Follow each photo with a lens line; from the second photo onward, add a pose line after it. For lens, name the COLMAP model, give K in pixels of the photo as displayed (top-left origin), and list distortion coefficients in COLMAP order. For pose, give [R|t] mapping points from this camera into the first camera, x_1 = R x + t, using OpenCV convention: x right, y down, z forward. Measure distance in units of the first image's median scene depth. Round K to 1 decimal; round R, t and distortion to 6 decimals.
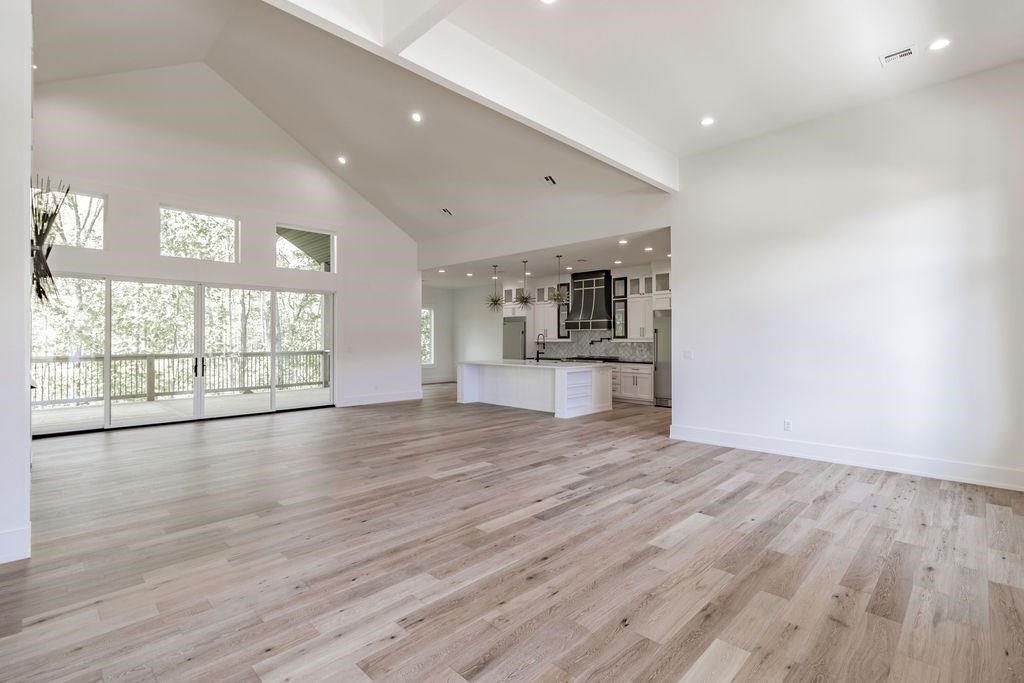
lens RADIAL K [[473.9, 0, 509.6], [0, 473.9, 335.6], [0, 0, 1]] dist [-0.000741, 0.000786]
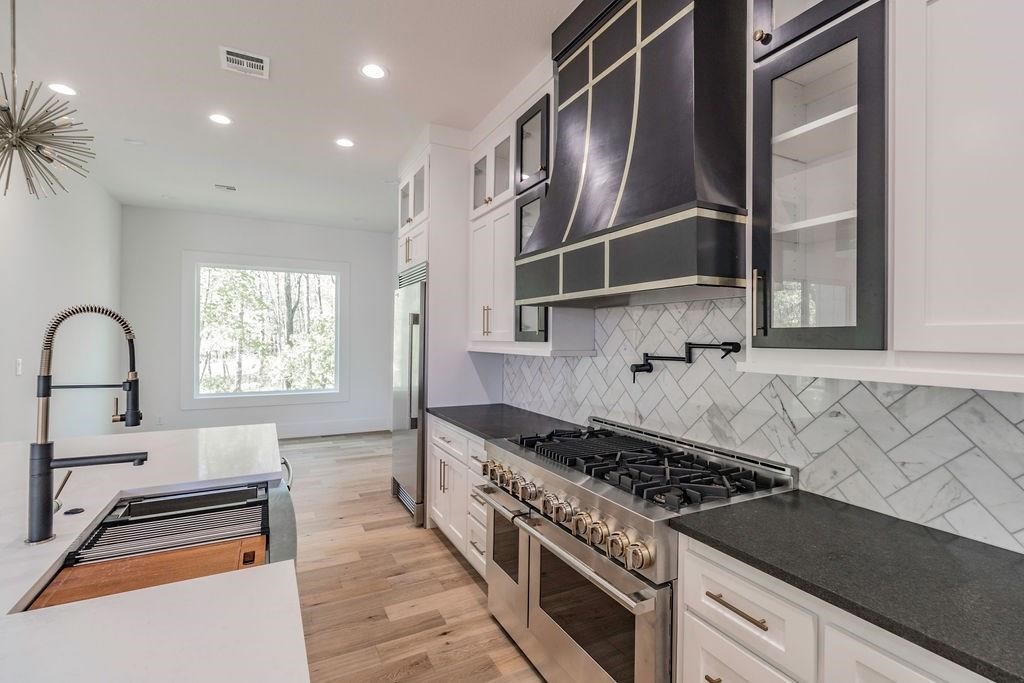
lens RADIAL K [[473.9, 0, 519.2], [0, 473.9, 336.0], [0, 0, 1]] dist [-0.000741, 0.000786]
pose [[0.958852, 0.003643, -0.283884, 0.196016], [-0.002114, 0.999982, 0.005693, 0.002064], [0.283899, -0.004858, 0.958842, 0.865353]]
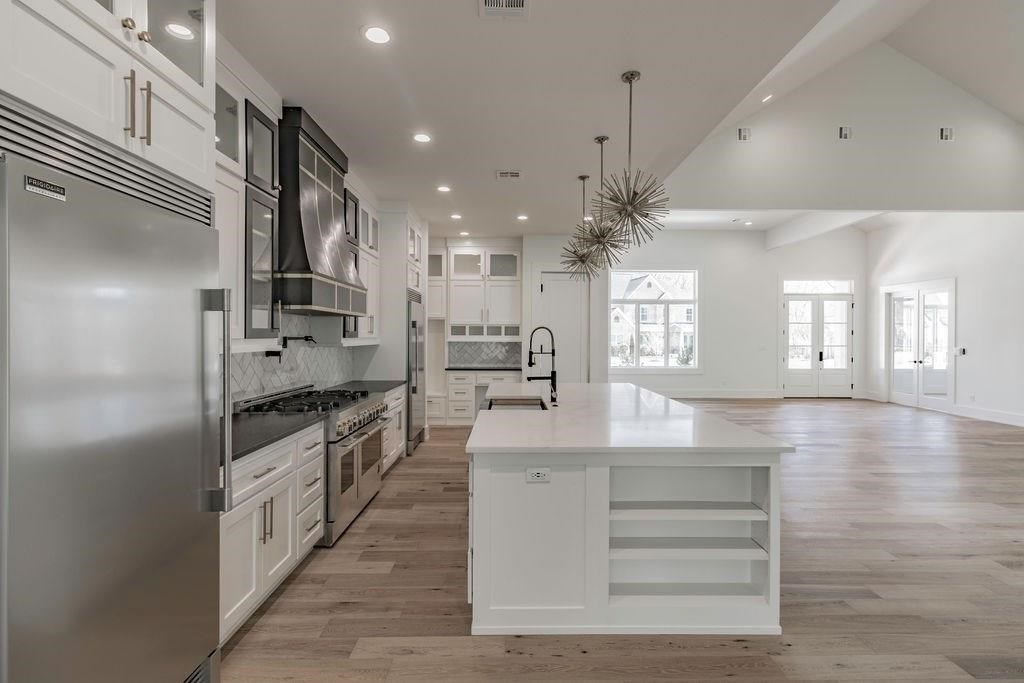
lens RADIAL K [[473.9, 0, 514.7], [0, 473.9, 335.3], [0, 0, 1]] dist [-0.000741, 0.000786]
pose [[-0.721159, -0.002411, 0.692766, -0.170991], [-0.010354, 0.999920, -0.007299, 0.005606], [-0.692693, -0.012436, -0.721126, 1.217407]]
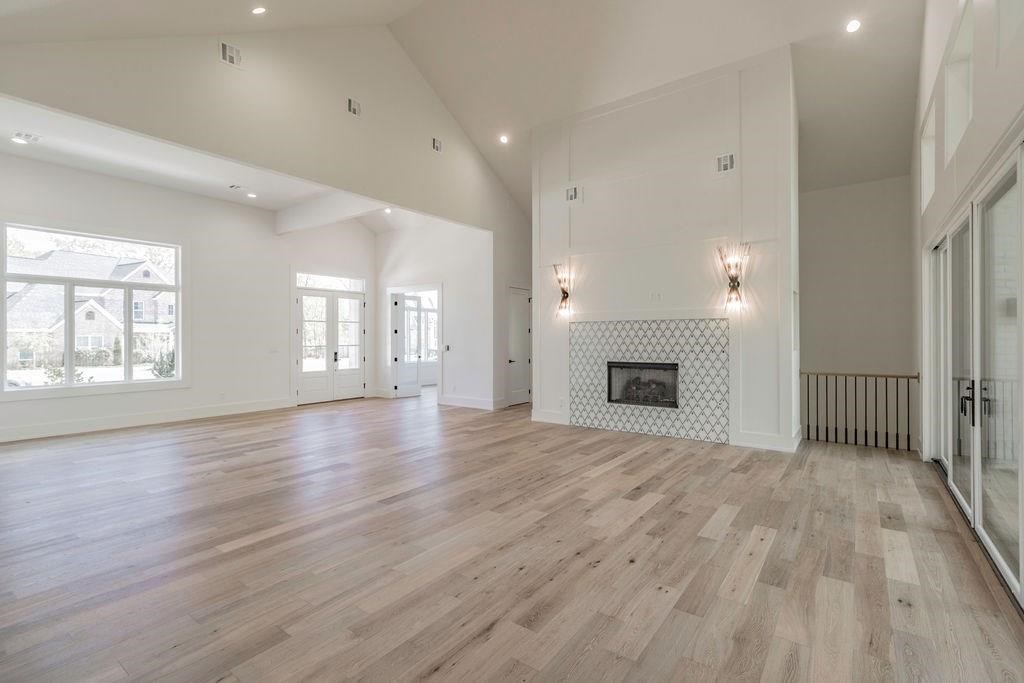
lens RADIAL K [[473.9, 0, 517.7], [0, 473.9, 338.3], [0, 0, 1]] dist [-0.000741, 0.000786]
pose [[-0.986911, 0.004080, -0.161215, -0.149143], [0.005363, 0.999957, -0.007521, 0.008426], [0.161178, -0.008287, -0.986891, 1.029167]]
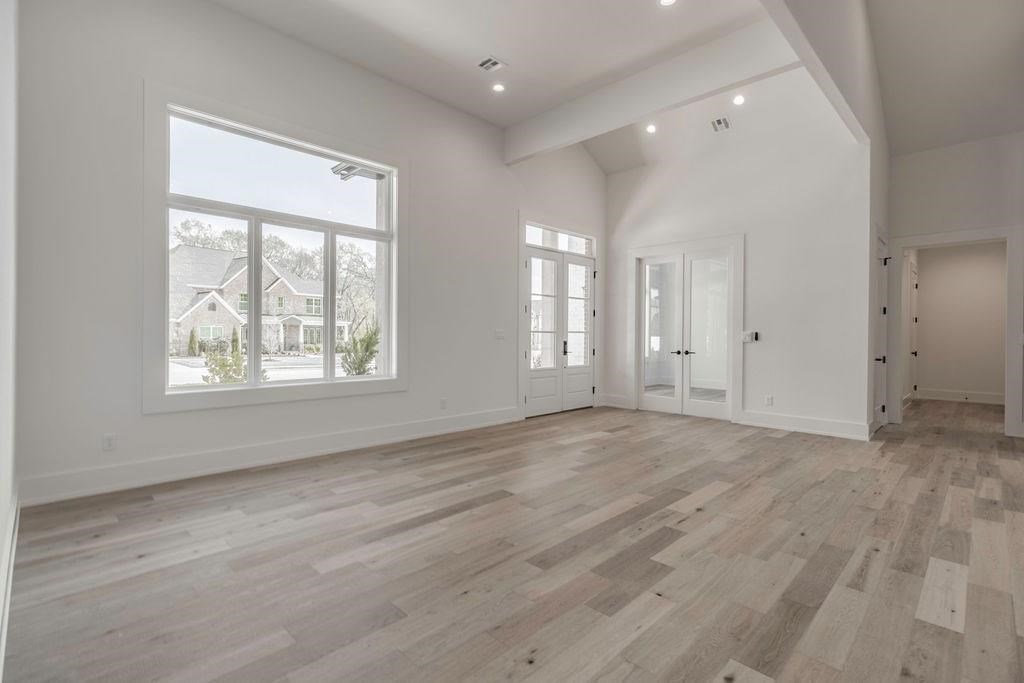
lens RADIAL K [[473.9, 0, 514.1], [0, 473.9, 334.6], [0, 0, 1]] dist [-0.000741, 0.000786]
pose [[-0.999915, -0.007209, -0.010849, 0.144980], [-0.007111, 0.999934, -0.009070, 0.024841], [0.010914, -0.008992, -0.999900, 0.679933]]
